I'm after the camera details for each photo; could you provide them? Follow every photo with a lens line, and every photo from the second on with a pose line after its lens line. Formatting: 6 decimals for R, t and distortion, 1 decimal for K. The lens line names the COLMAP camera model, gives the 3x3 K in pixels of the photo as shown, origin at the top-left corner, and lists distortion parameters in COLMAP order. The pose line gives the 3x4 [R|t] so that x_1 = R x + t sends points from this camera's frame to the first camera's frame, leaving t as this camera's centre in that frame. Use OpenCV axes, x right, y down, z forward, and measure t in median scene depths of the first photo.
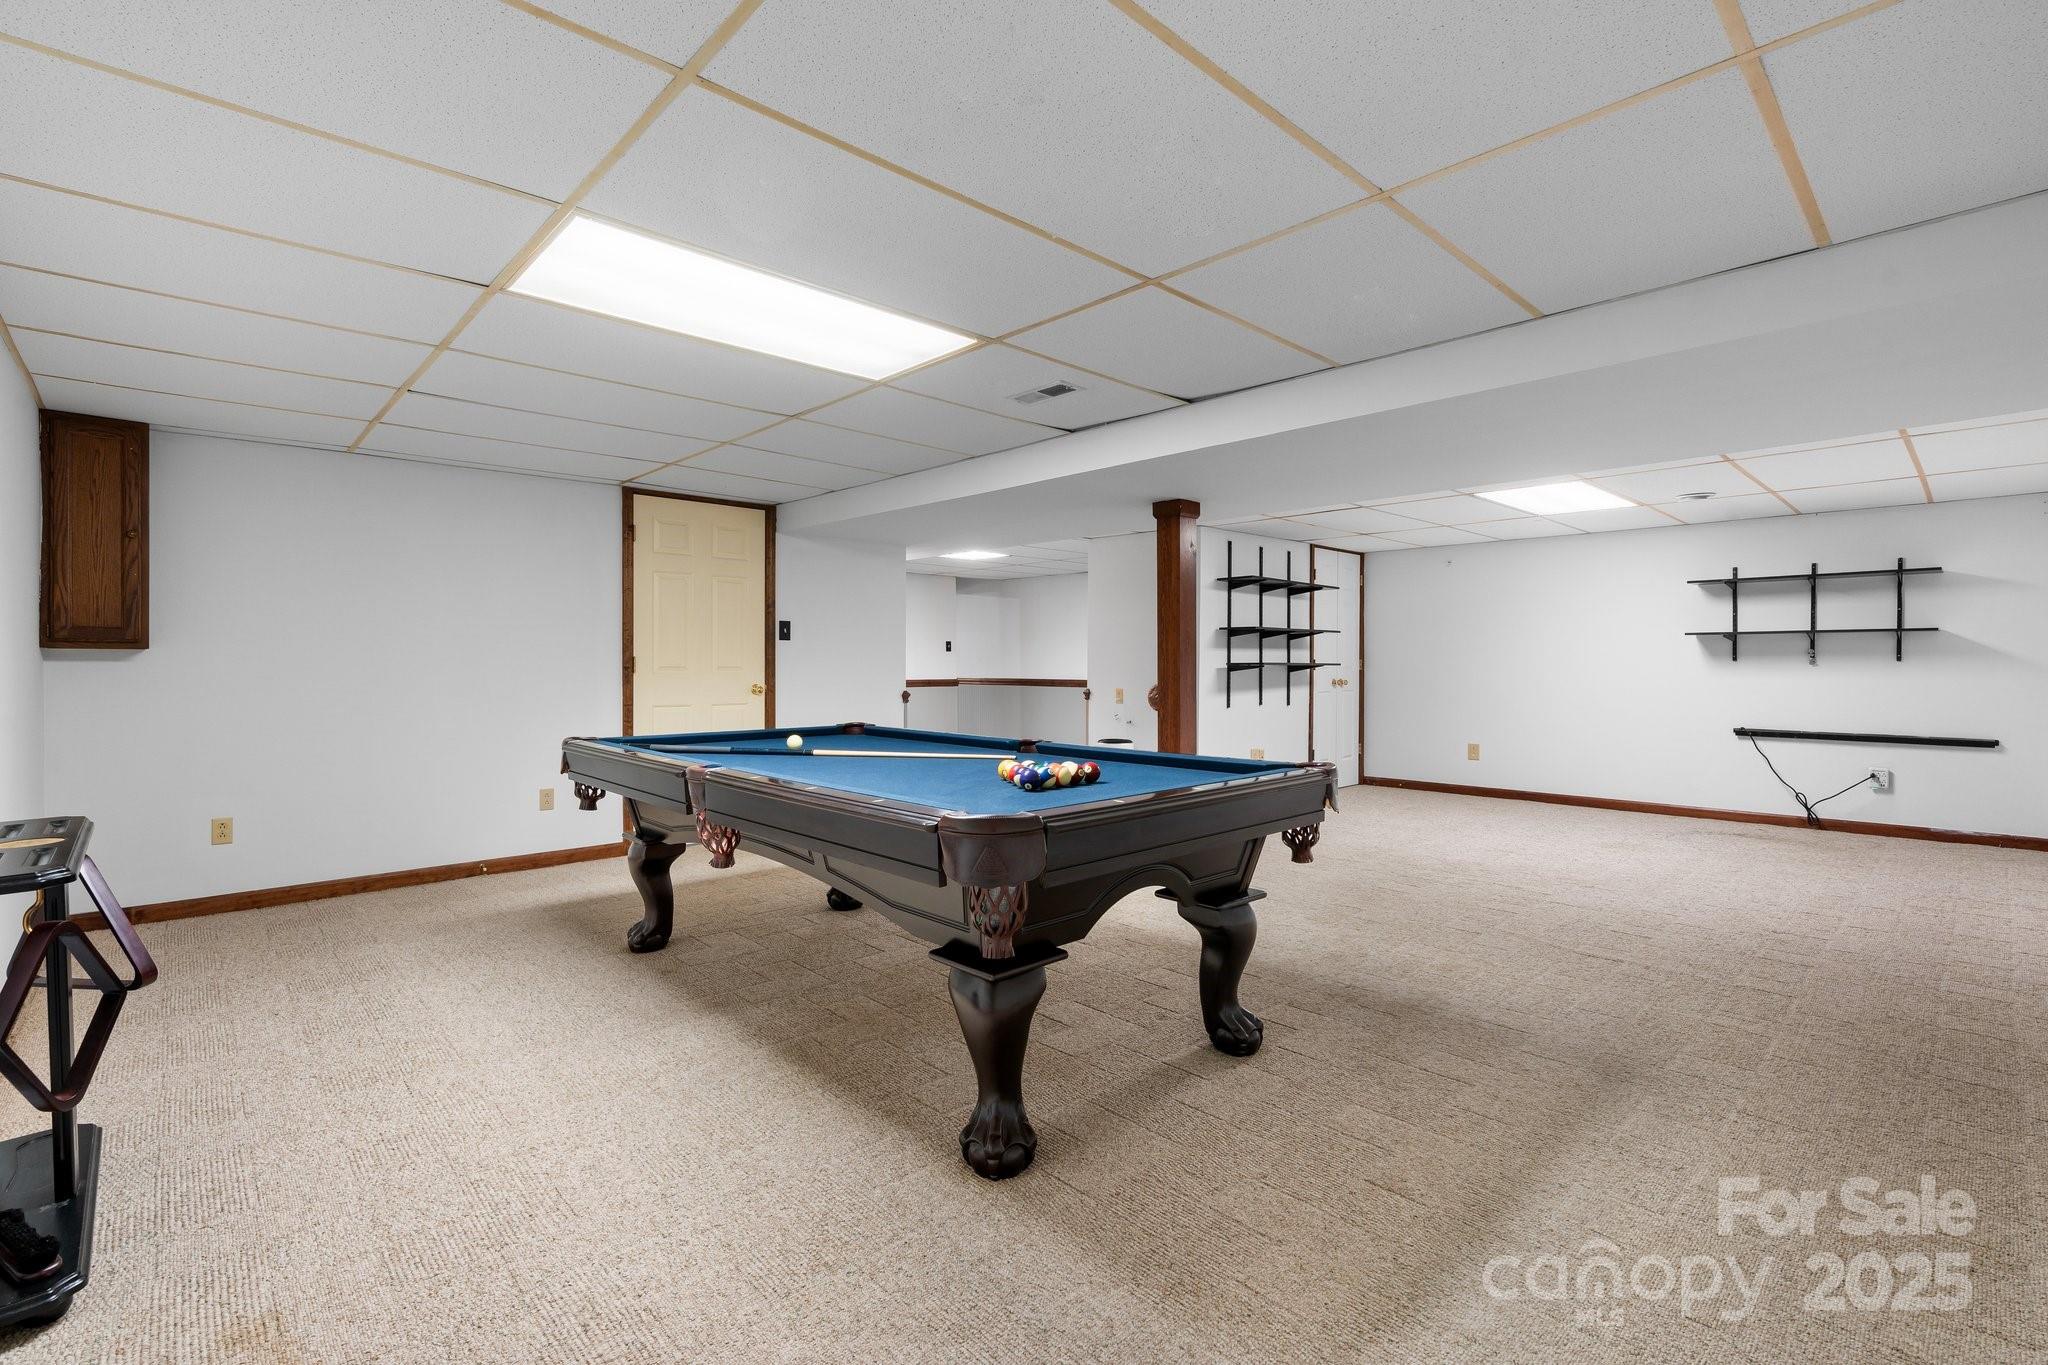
lens RADIAL K [[929.0, 0, 1017.4], [0, 929.0, 679.3], [0, 0, 1]] dist [-0.003606, 0.000567]
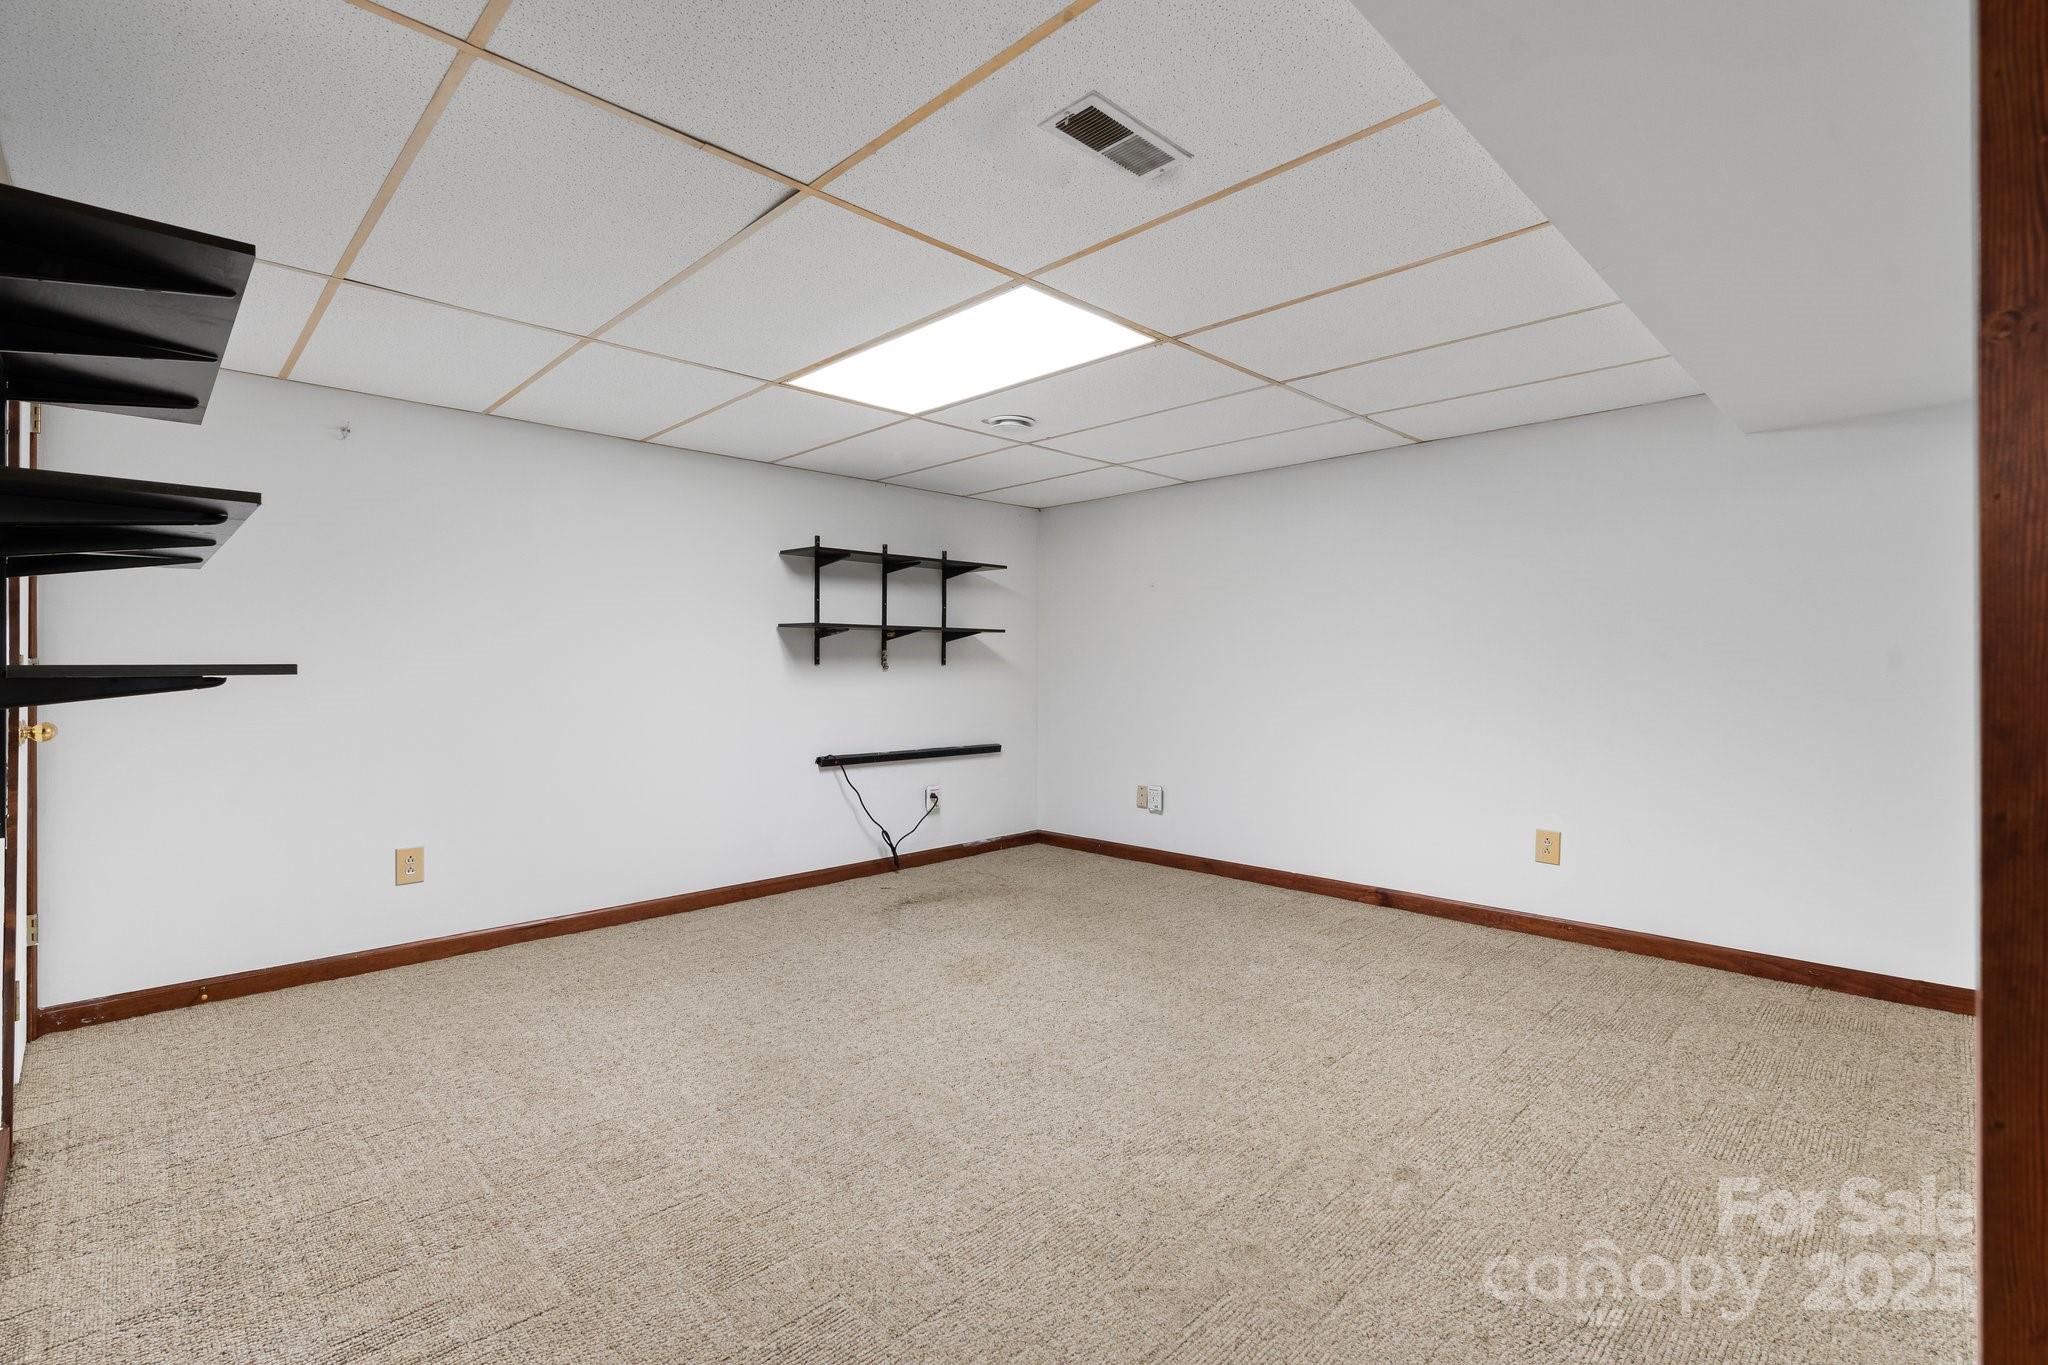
lens RADIAL K [[929.0, 0, 1022.1], [0, 929.0, 683.1], [0, 0, 1]] dist [-0.003606, 0.000567]
pose [[-0.015932, -0.016748, 0.999733, 0.046009], [0.015365, 0.999738, 0.016993, -0.015060], [-0.999755, 0.015631, -0.015671, 0.873998]]
